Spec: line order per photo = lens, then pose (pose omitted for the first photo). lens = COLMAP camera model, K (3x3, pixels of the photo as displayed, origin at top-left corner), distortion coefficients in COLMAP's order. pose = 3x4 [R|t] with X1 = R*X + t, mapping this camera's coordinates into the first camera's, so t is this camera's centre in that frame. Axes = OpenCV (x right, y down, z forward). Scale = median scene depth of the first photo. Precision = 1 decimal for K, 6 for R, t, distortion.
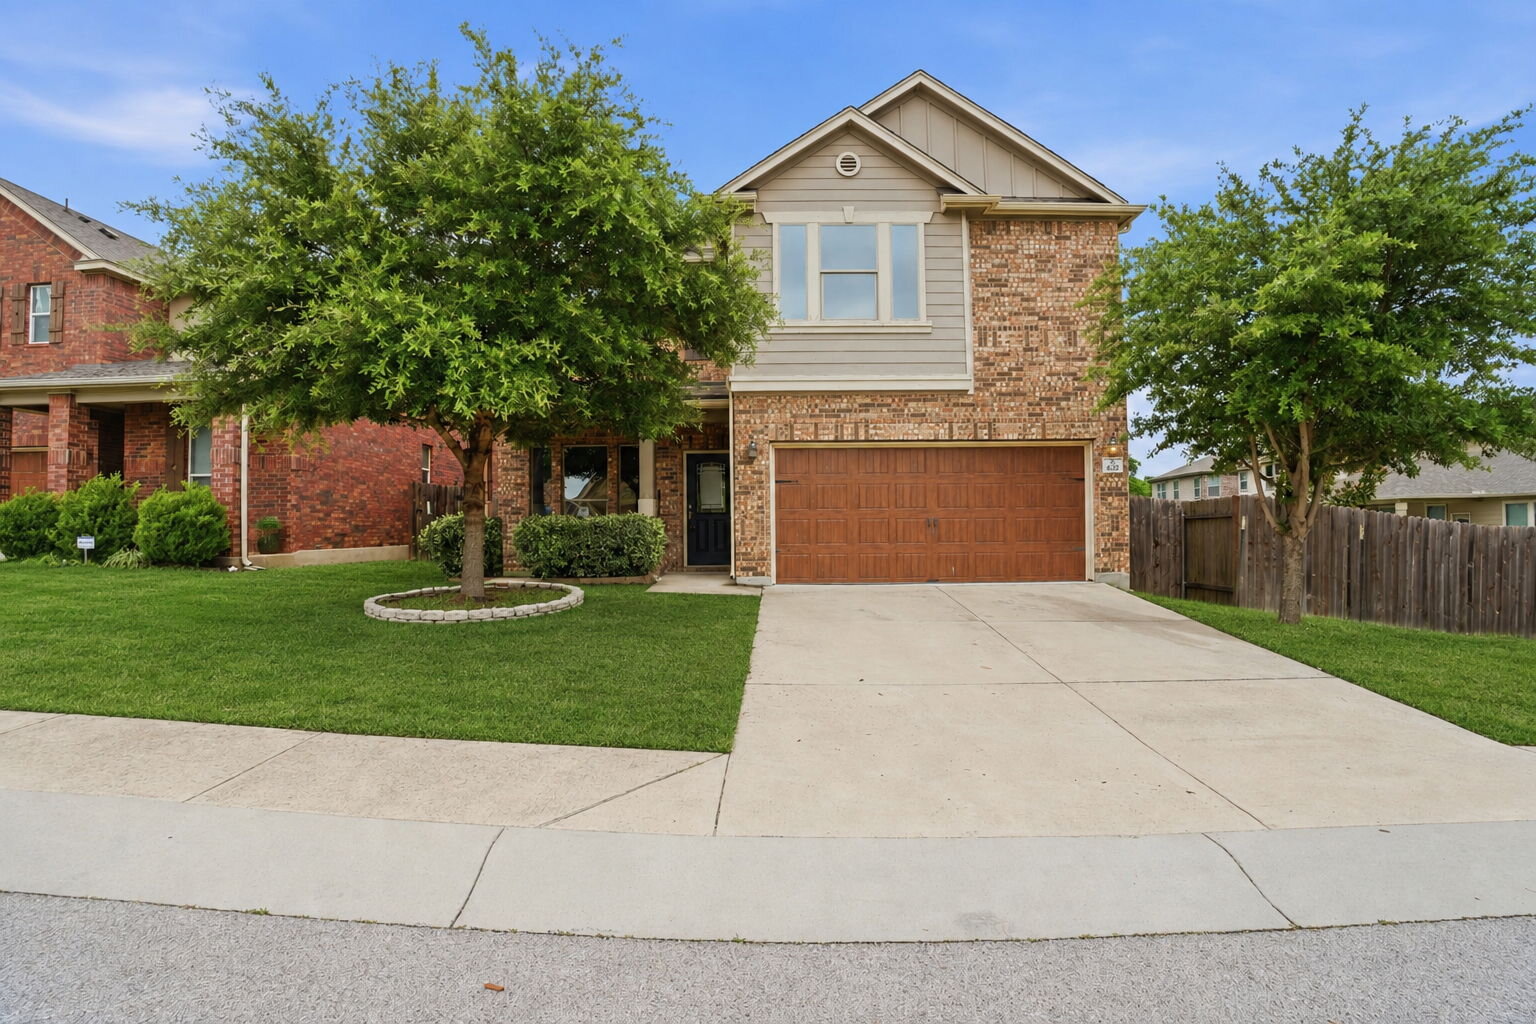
lens RADIAL K [[765.4, 0, 766.9], [0, 765.4, 522.2], [0, 0, 1]] dist [-0.119269, 0.036648]
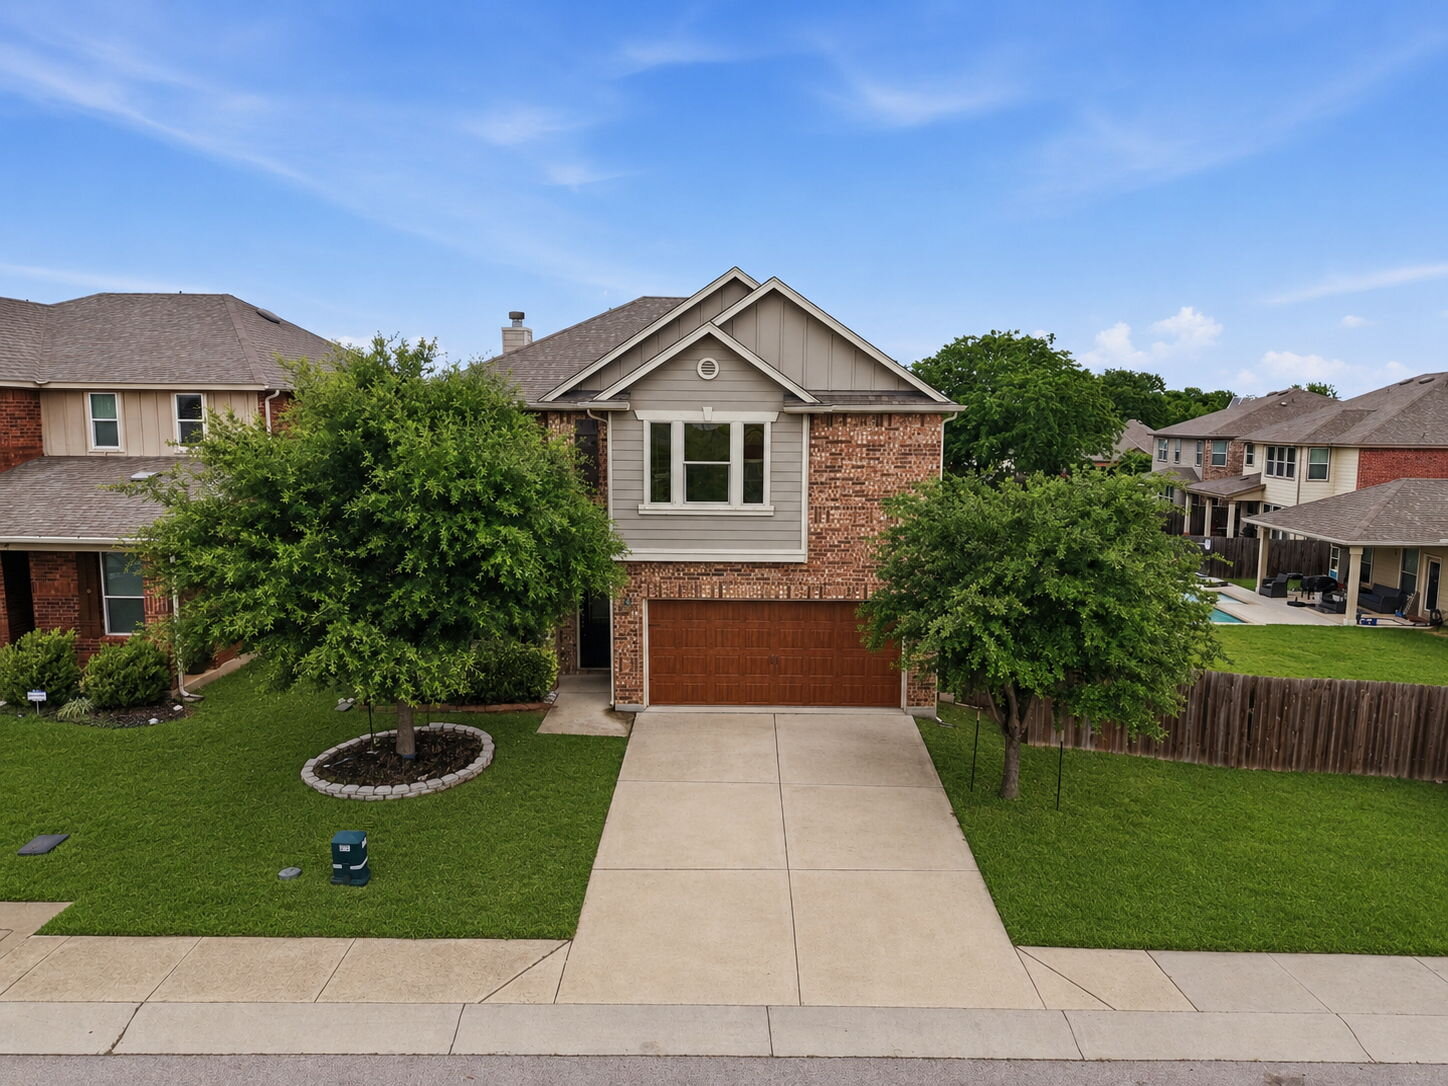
lens RADIAL K [[948.1, 0, 724.0], [0, 948.1, 543.0], [0, 0, 1]] dist [0.076978, -0.000098]
pose [[0.999890, 0.009145, 0.011694, 0.119589], [-0.010620, 0.991057, 0.133013, -0.407660], [-0.010373, -0.133122, 0.991045, -0.522869]]
